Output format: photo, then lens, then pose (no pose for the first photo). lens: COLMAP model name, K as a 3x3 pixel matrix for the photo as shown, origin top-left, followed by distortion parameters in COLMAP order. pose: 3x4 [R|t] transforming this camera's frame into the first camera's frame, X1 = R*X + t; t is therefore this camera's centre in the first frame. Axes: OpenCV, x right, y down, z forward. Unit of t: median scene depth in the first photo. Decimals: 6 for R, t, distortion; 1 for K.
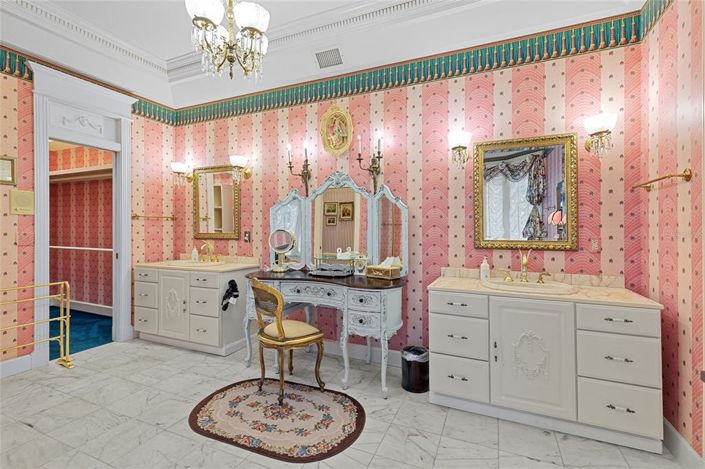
lens RADIAL K [[319.7, 0, 356.4], [0, 319.7, 230.0], [0, 0, 1]] dist [0.003406, 0.000469]
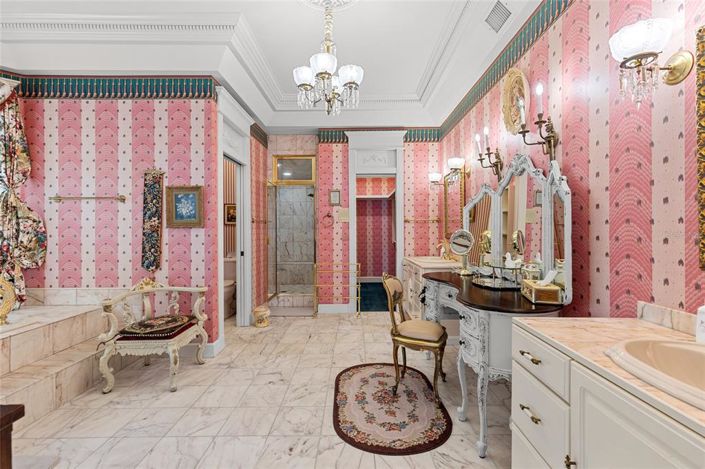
lens RADIAL K [[319.7, 0, 356.2], [0, 319.7, 234.1], [0, 0, 1]] dist [0.003406, 0.000469]
pose [[0.397432, 0.004893, -0.917619, 0.589901], [0.003556, 0.999970, 0.006872, 0.004556], [0.917625, -0.005995, 0.397402, 0.399409]]
